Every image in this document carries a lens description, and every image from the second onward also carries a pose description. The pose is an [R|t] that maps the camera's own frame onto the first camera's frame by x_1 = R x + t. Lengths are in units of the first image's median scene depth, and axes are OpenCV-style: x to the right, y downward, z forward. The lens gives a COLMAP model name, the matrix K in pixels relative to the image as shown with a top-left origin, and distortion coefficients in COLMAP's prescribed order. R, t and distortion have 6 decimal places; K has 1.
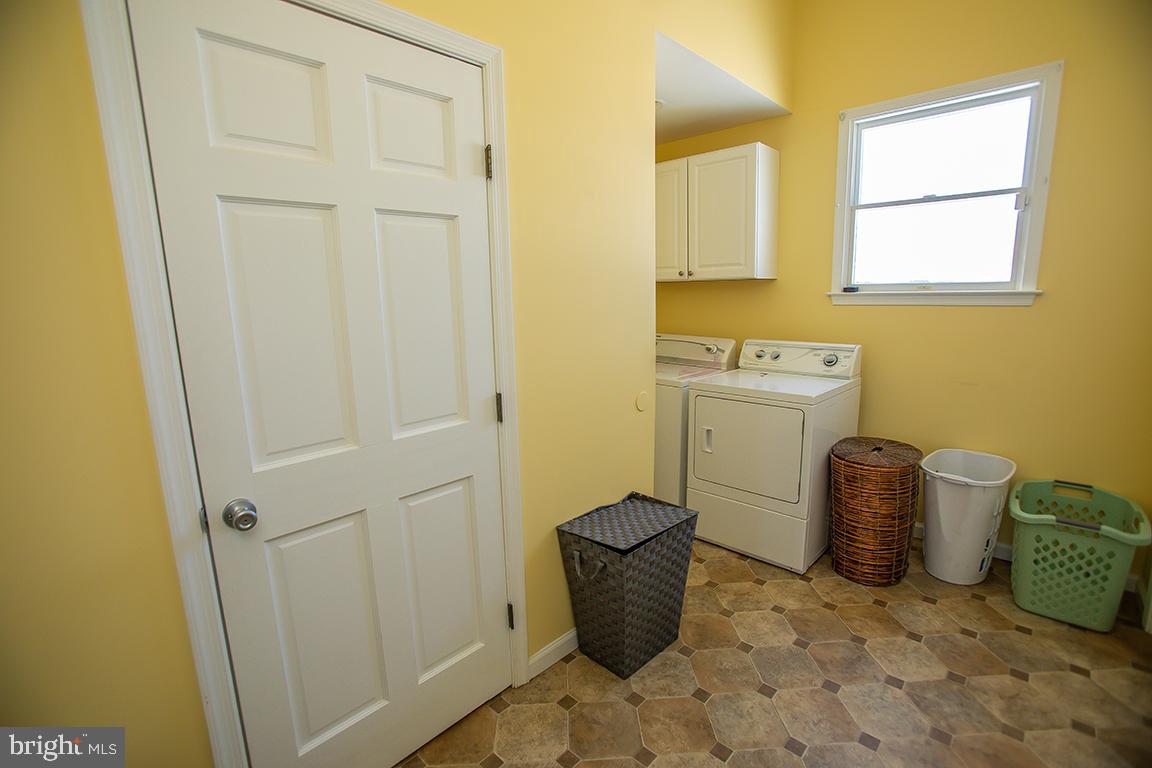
lens RADIAL K [[518.6, 0, 576.3], [0, 518.6, 384.6], [0, 0, 1]] dist [-0.065527, 0.024523]
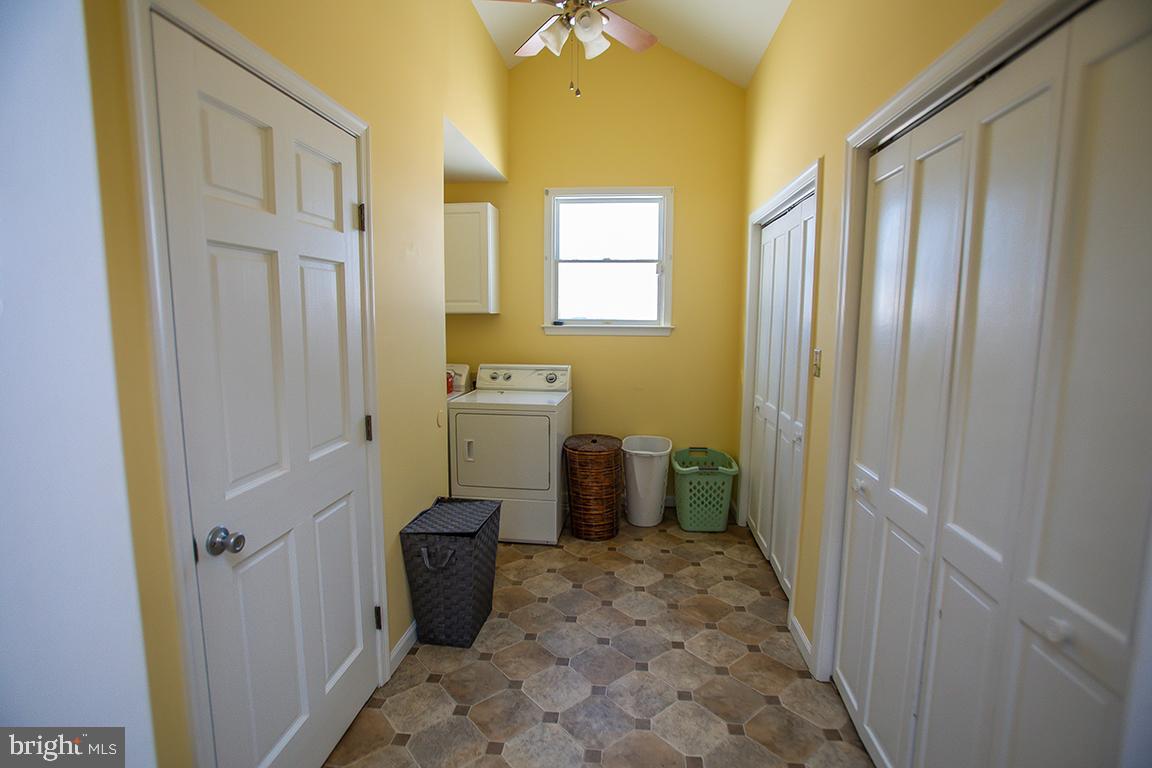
lens RADIAL K [[537.7, 0, 577.8], [0, 537.7, 384.6], [0, 0, 1]] dist [-0.075048, 0.034956]
pose [[0.796712, -0.048975, 0.602372, -0.344164], [0.080862, 0.996388, -0.025941, 0.011824], [-0.598925, 0.069376, 0.797794, -0.154477]]
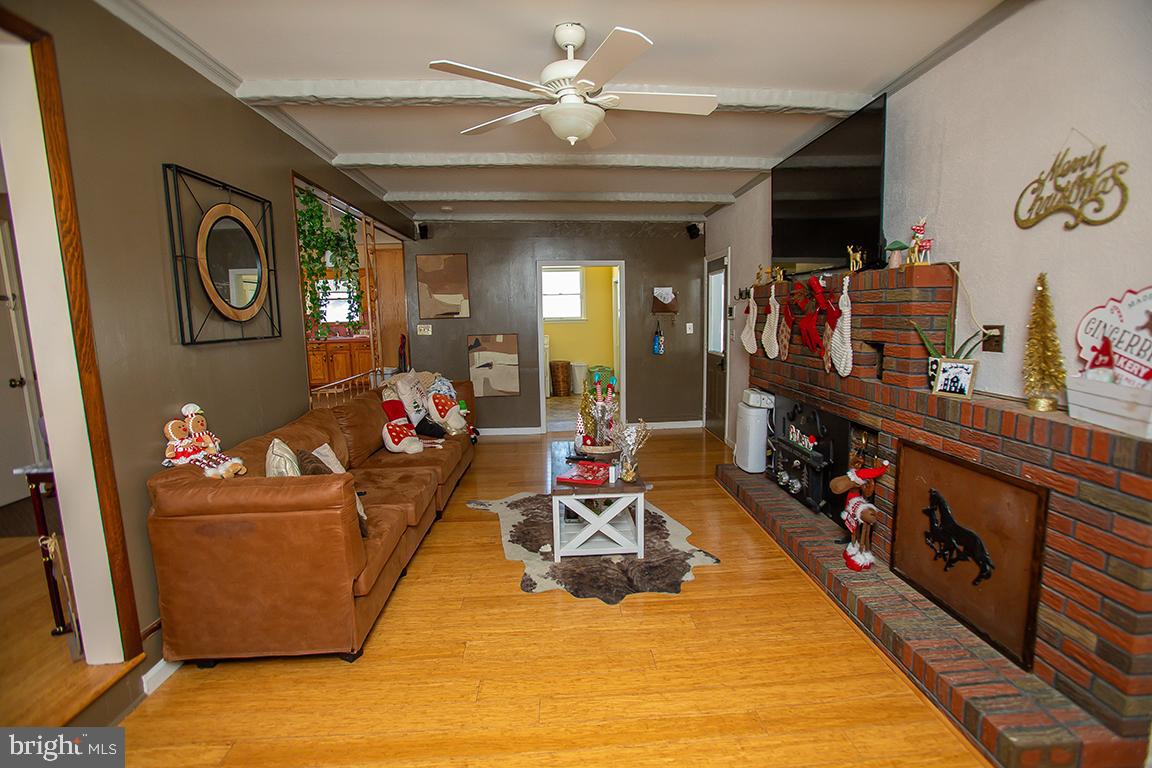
lens RADIAL K [[537.7, 0, 577.8], [0, 537.7, 384.6], [0, 0, 1]] dist [-0.075048, 0.034956]
pose [[0.688043, -0.085967, 0.720560, -2.459173], [0.128271, 0.991730, -0.004163, 0.373172], [-0.714243, 0.095291, 0.693380, -2.048014]]
